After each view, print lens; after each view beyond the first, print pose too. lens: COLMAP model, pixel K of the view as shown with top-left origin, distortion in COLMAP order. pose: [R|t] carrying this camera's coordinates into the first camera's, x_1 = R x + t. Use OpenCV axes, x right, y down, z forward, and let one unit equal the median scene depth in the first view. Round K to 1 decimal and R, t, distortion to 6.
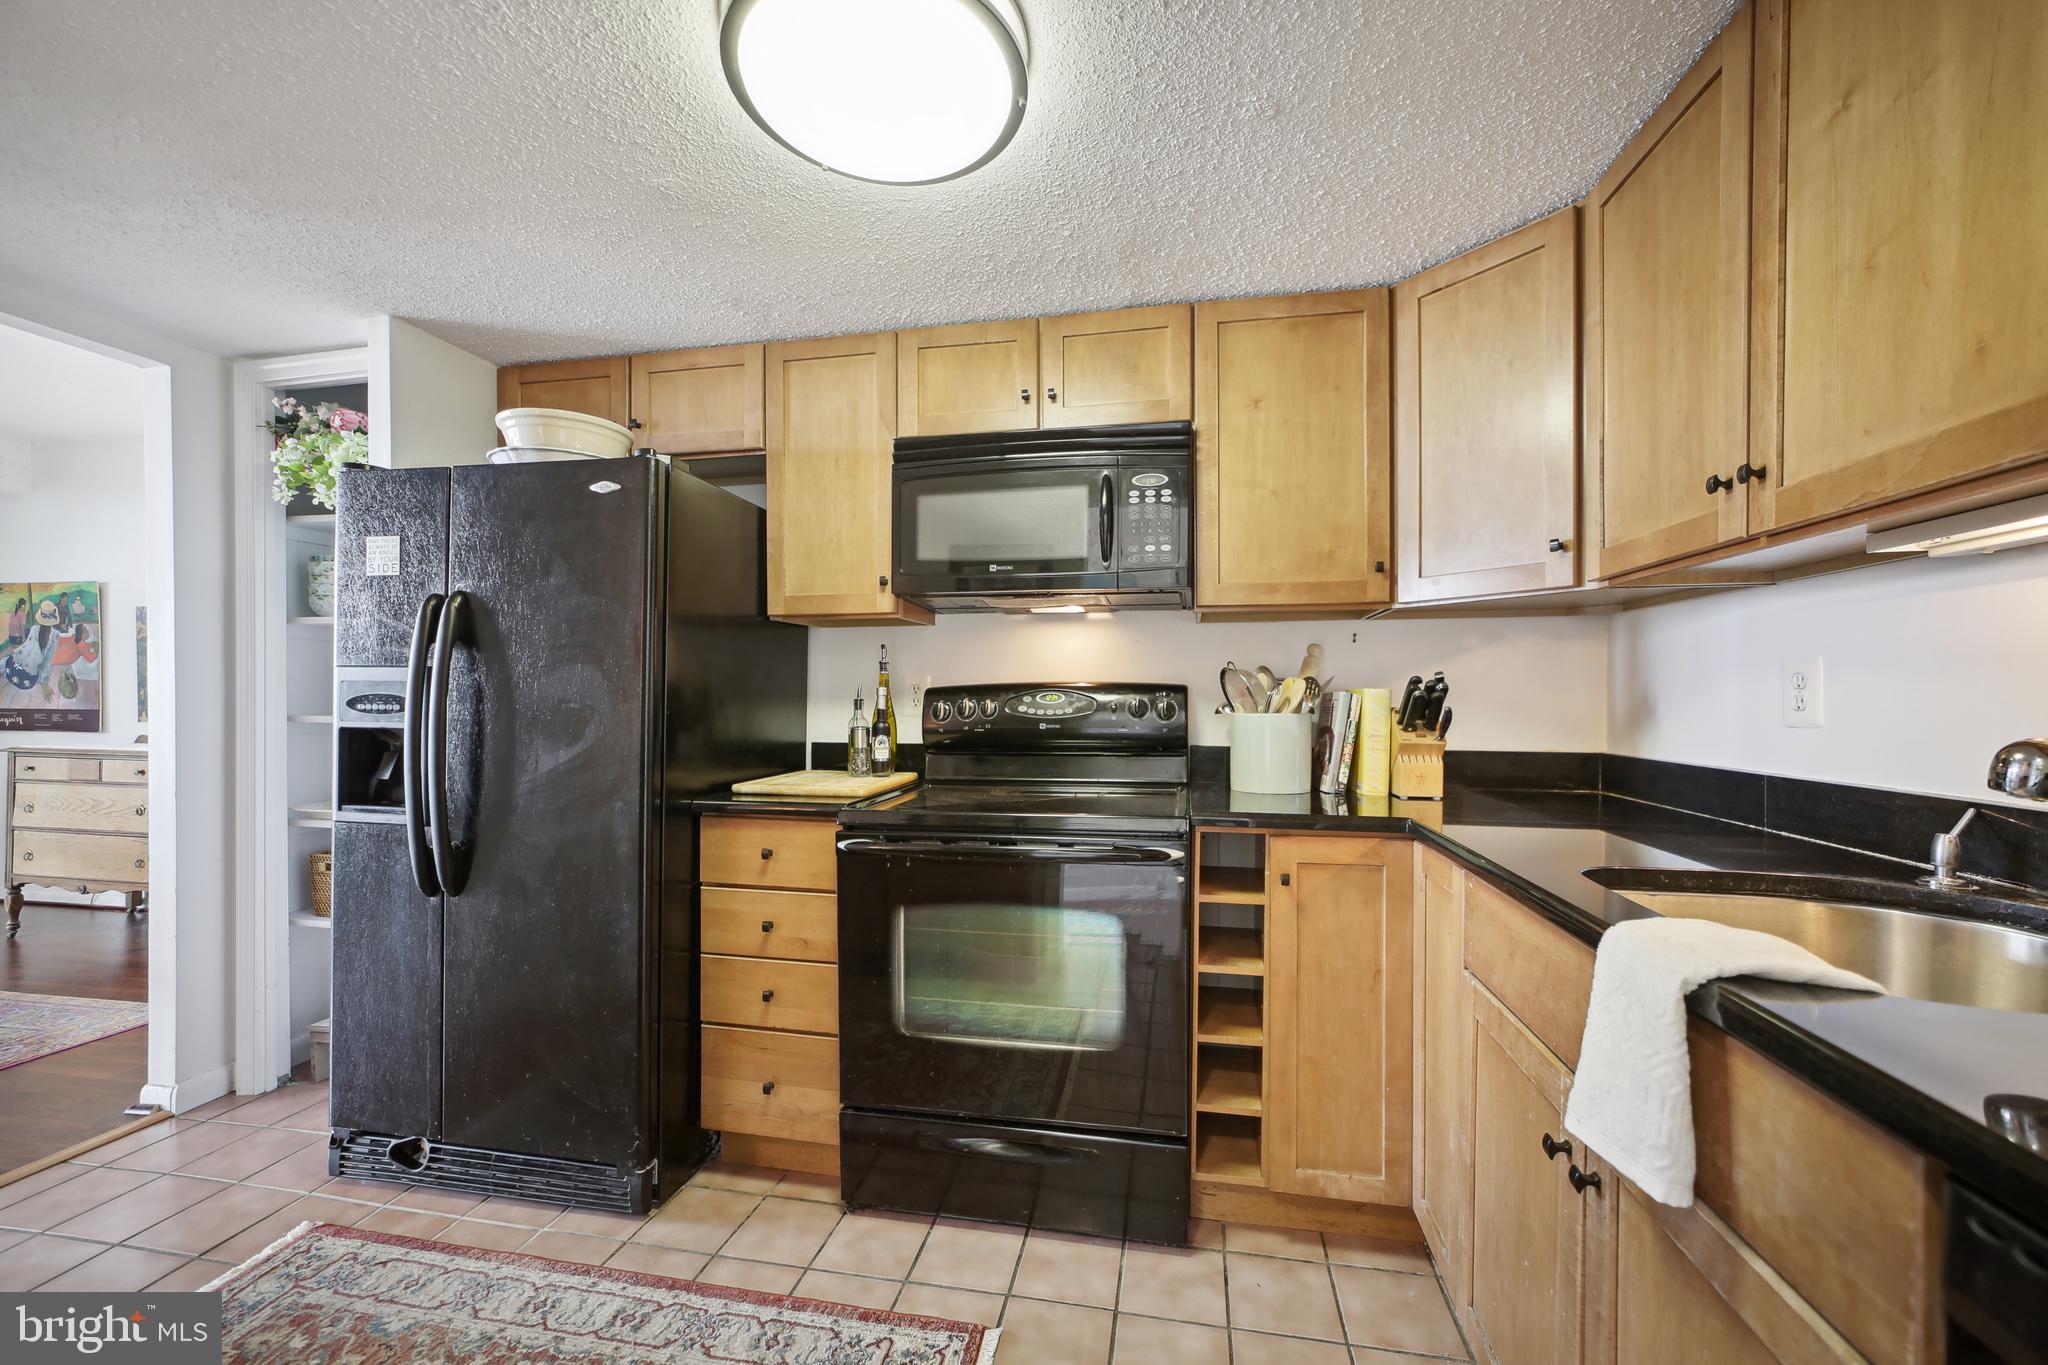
lens RADIAL K [[804.4, 0, 1034.1], [0, 804.4, 673.7], [0, 0, 1]] dist [-0.018656, 0.008331]
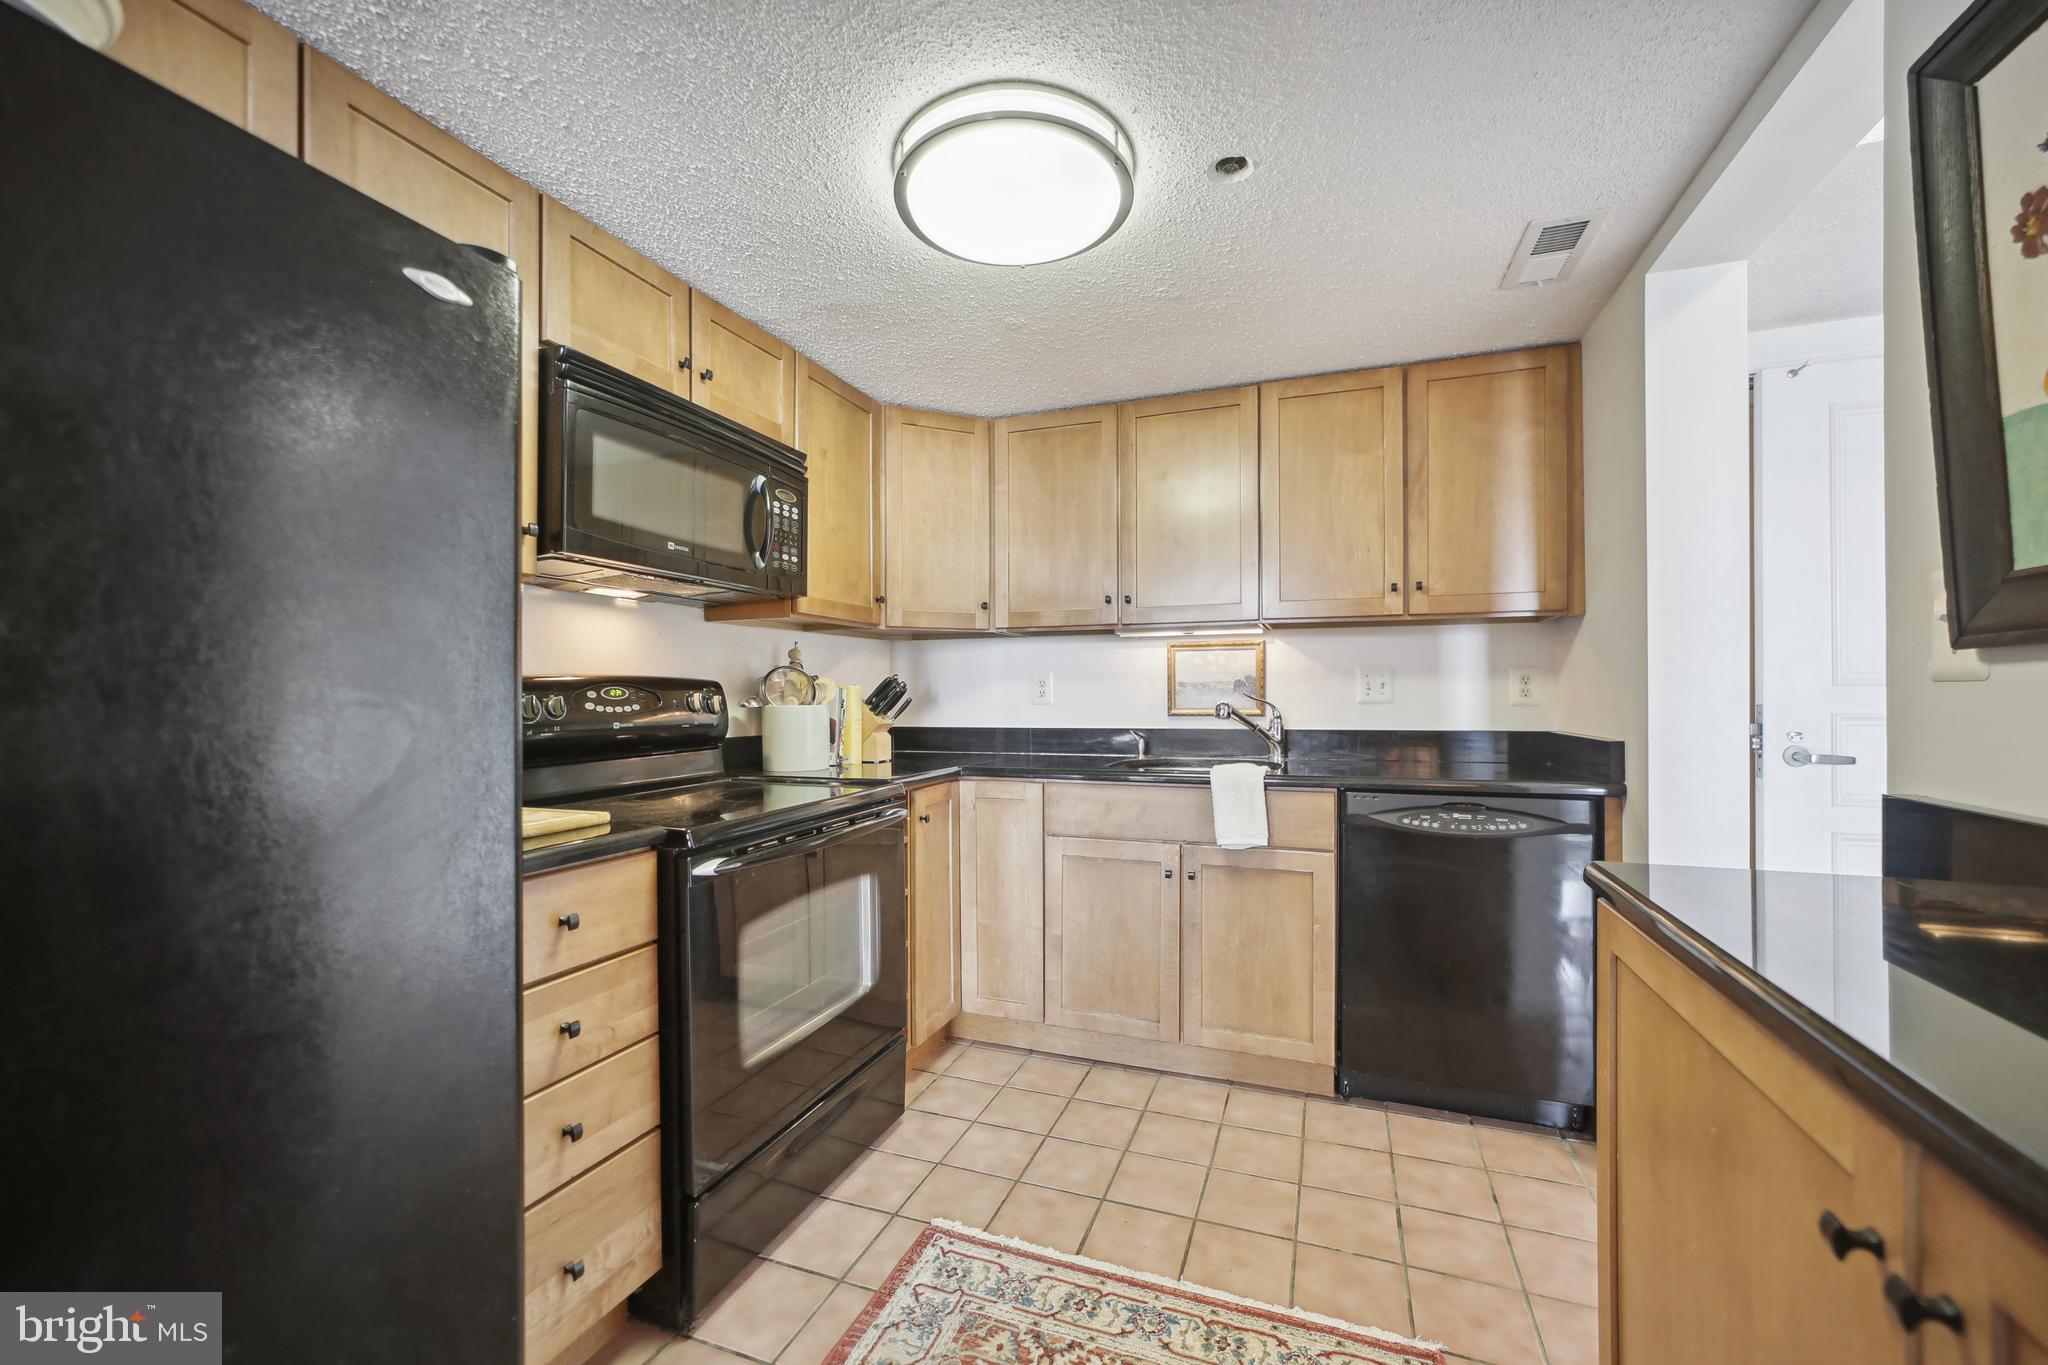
lens RADIAL K [[807.0, 0, 1024.1], [0, 807.0, 653.4], [0, 0, 1]] dist [-0.016405, 0.000035]
pose [[0.170893, 0.048046, 0.984117, -0.893281], [-0.016164, 0.998813, -0.045957, 0.023268], [-0.985157, -0.008053, 0.171466, 0.484595]]
